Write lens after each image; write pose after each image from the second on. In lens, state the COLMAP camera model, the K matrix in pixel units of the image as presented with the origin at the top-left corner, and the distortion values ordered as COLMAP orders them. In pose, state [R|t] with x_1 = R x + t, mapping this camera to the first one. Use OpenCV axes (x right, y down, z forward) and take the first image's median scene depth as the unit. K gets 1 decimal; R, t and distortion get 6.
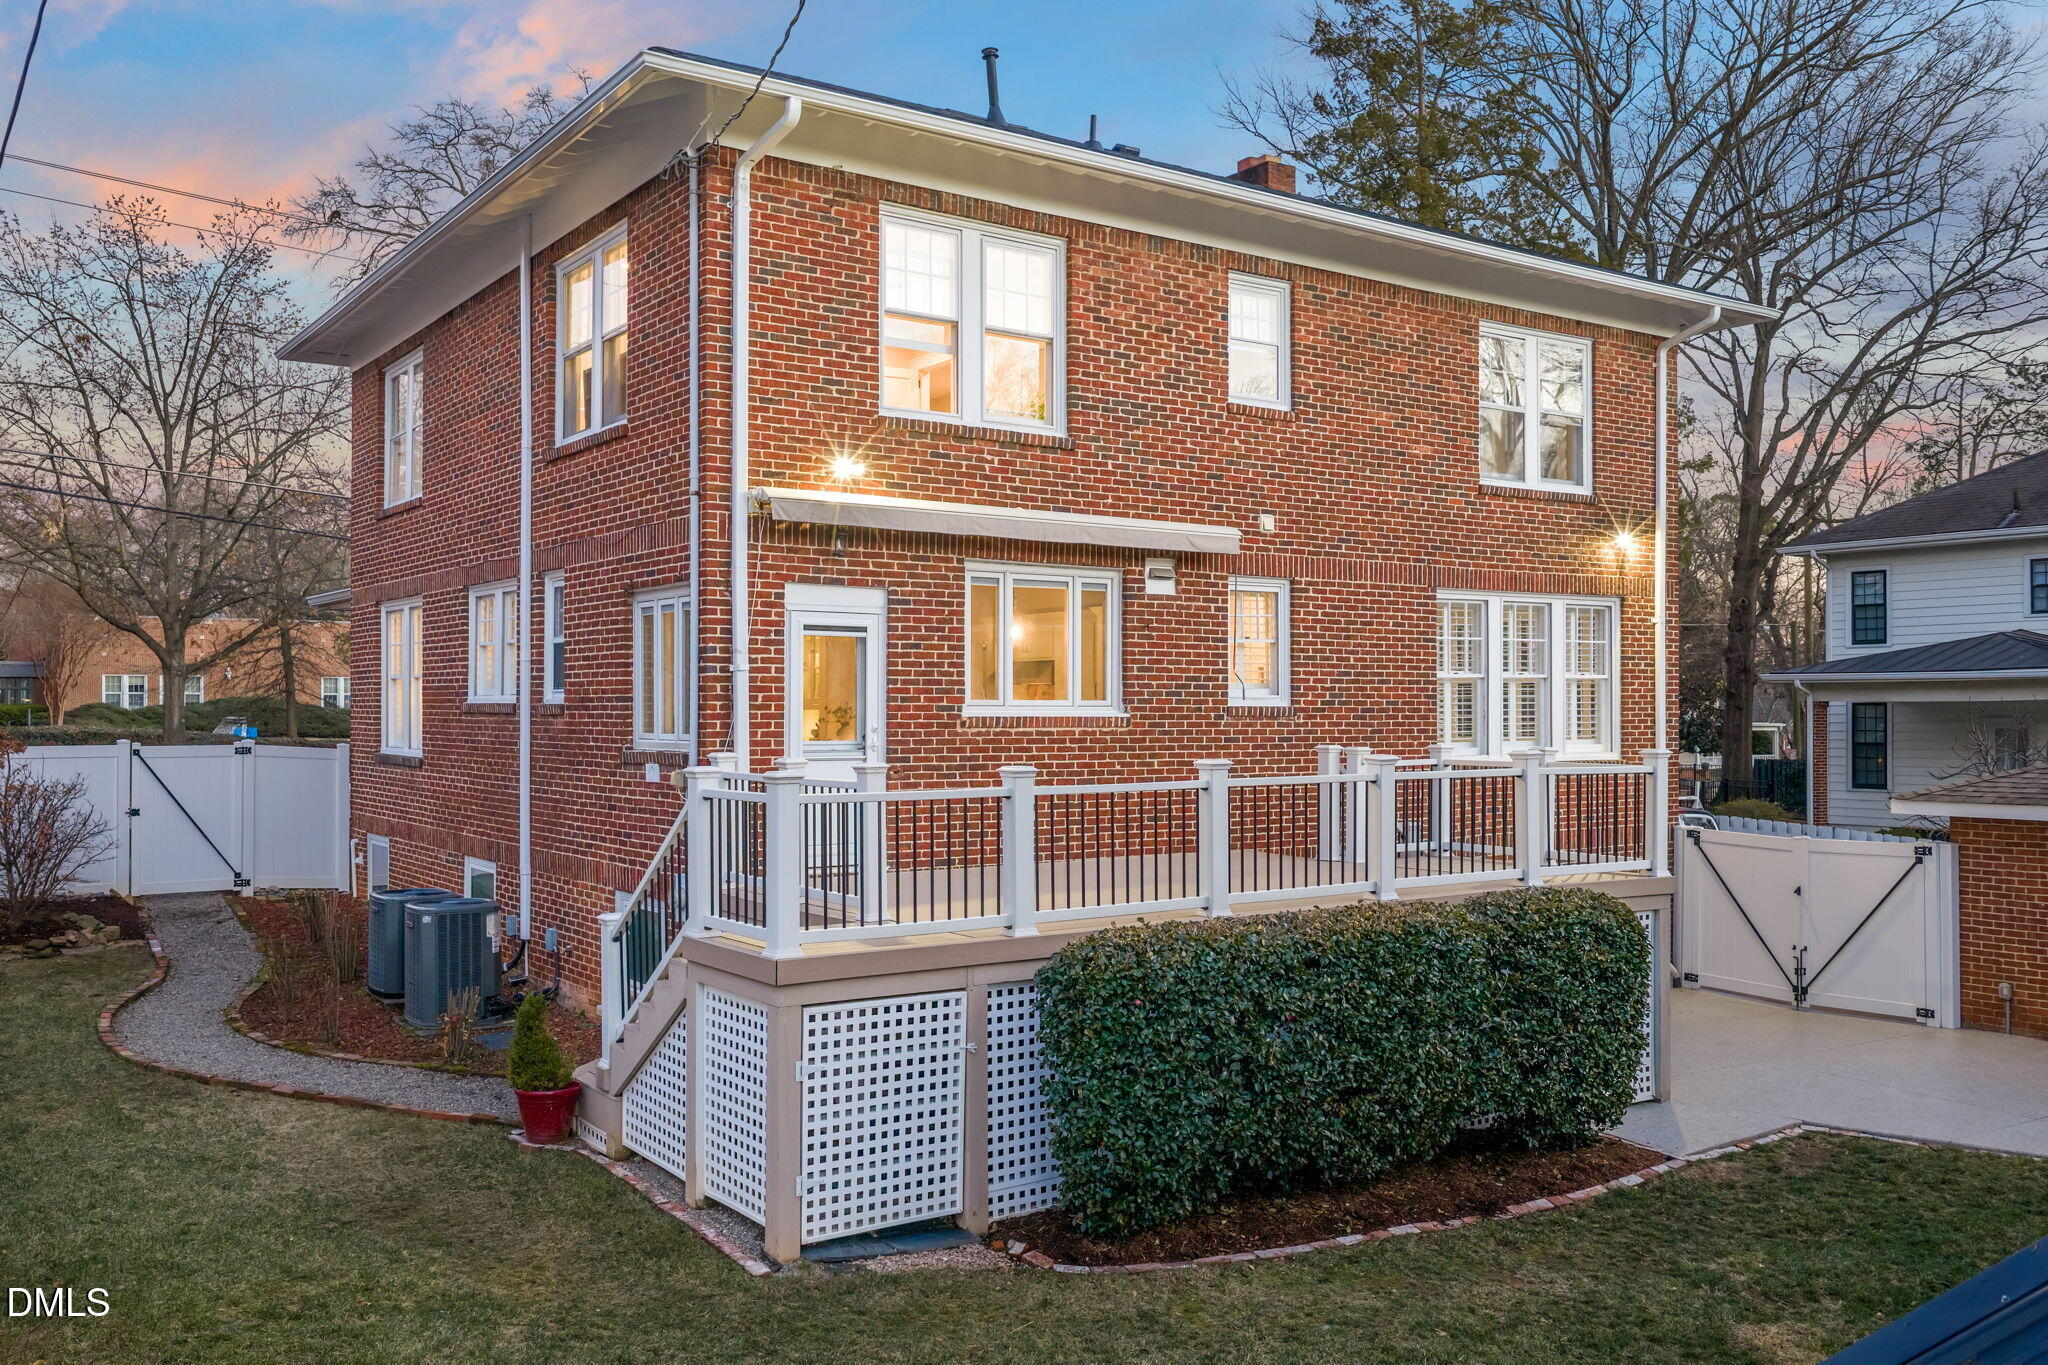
lens RADIAL K [[1795.0, 0, 1024.0], [0, 1795.0, 682.5], [0, 0, 1]] dist [0.006615, -0.002651]
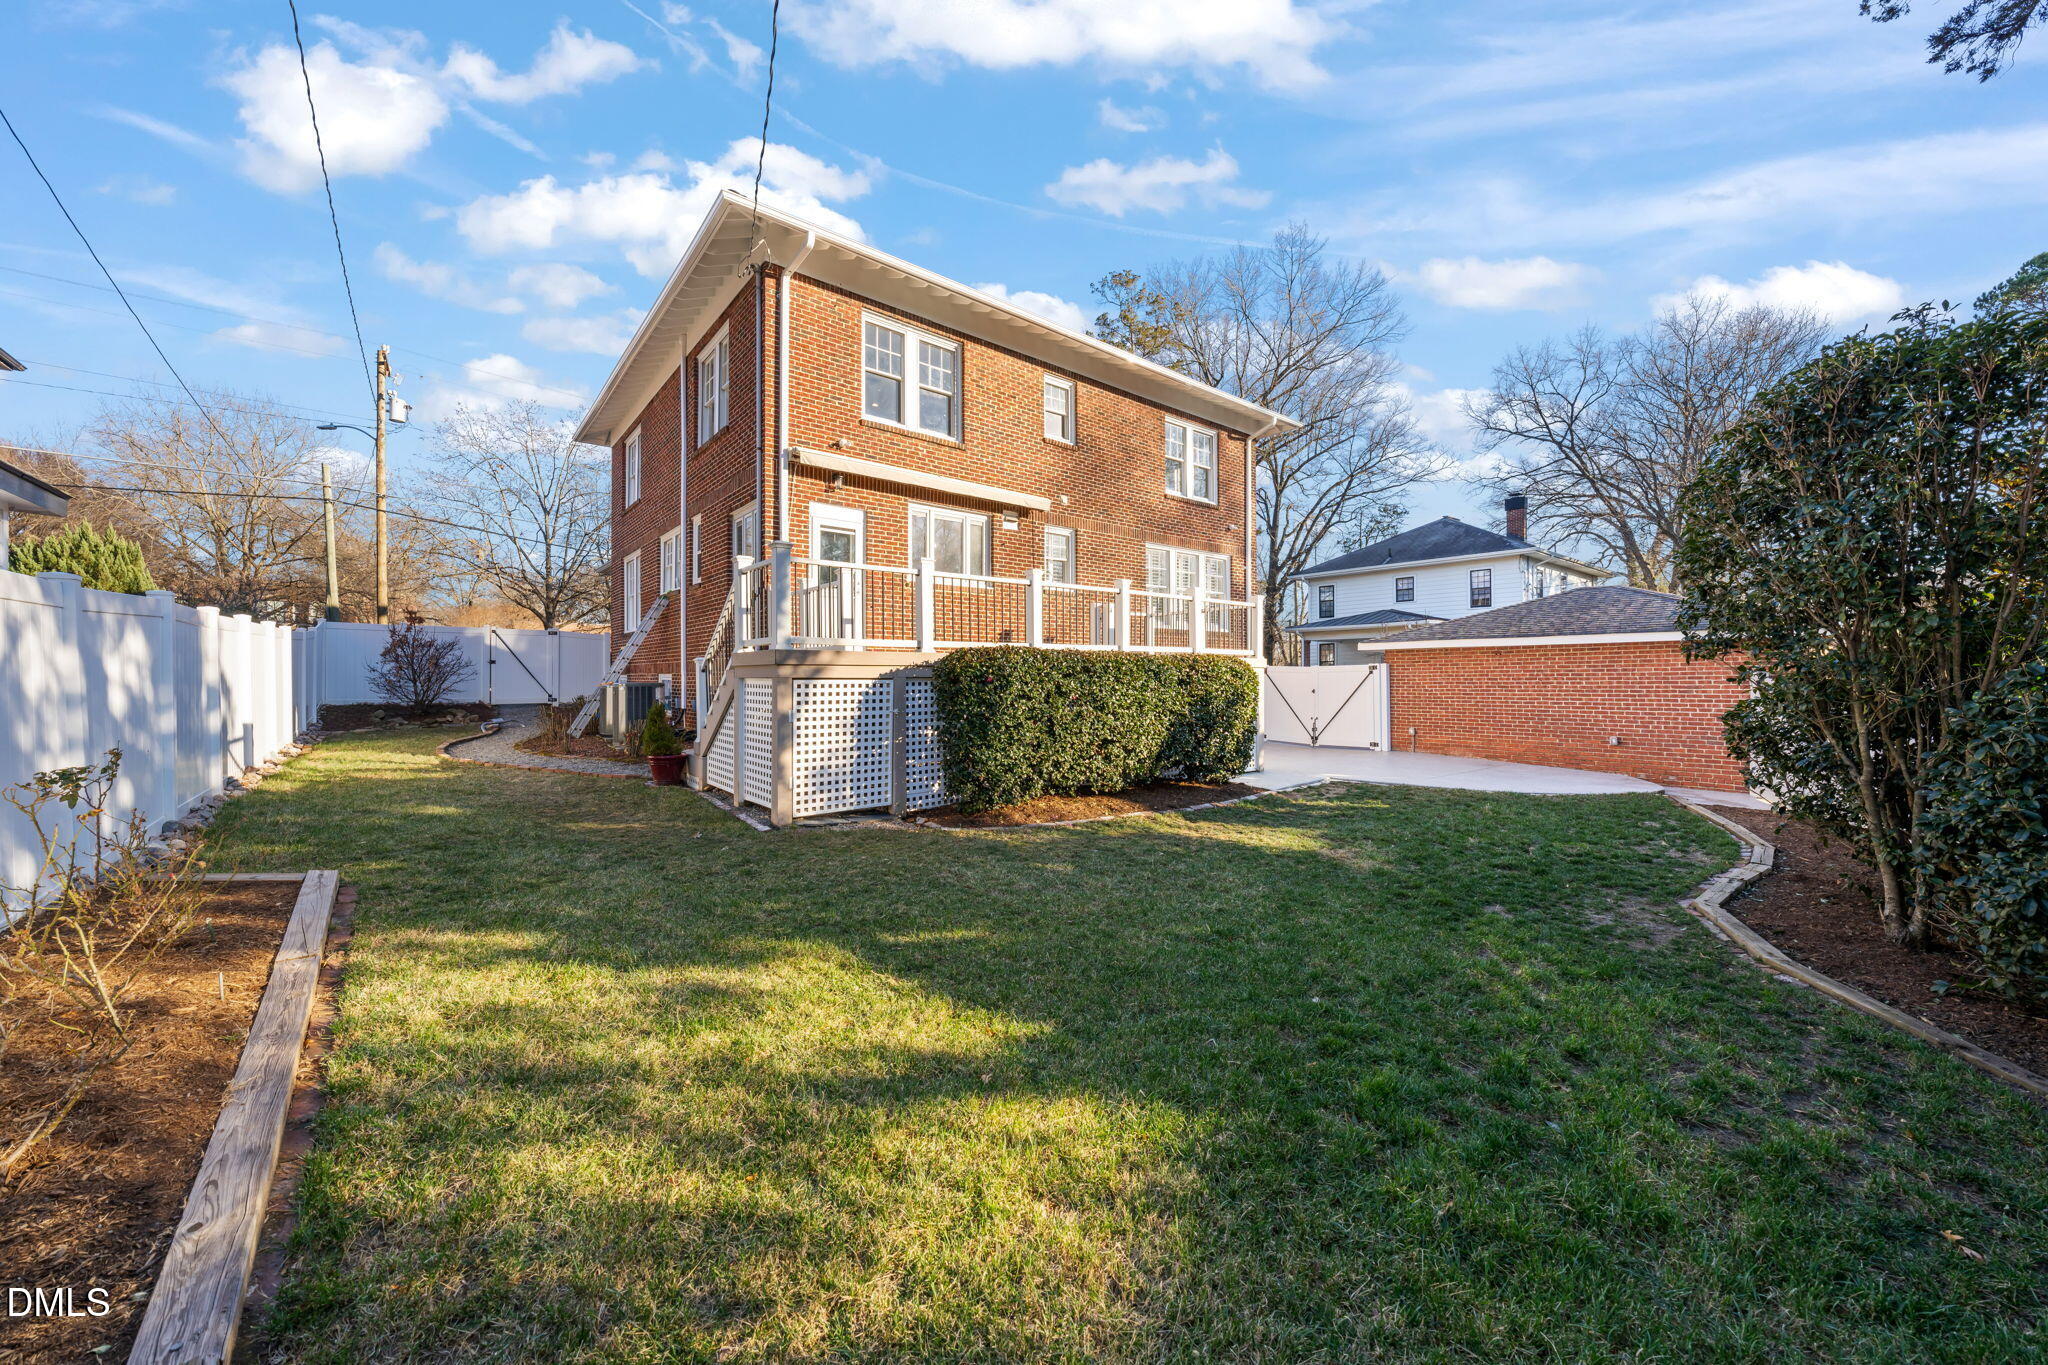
lens RADIAL K [[744.3, 0, 1024.0], [0, 744.3, 682.5], [0, 0, 1]] dist [0.000622, 0.000145]
pose [[0.996998, -0.003838, 0.077328, 0.024707], [0.003704, 0.999991, 0.001870, 0.108362], [-0.077335, -0.001578, 0.997004, 0.161795]]
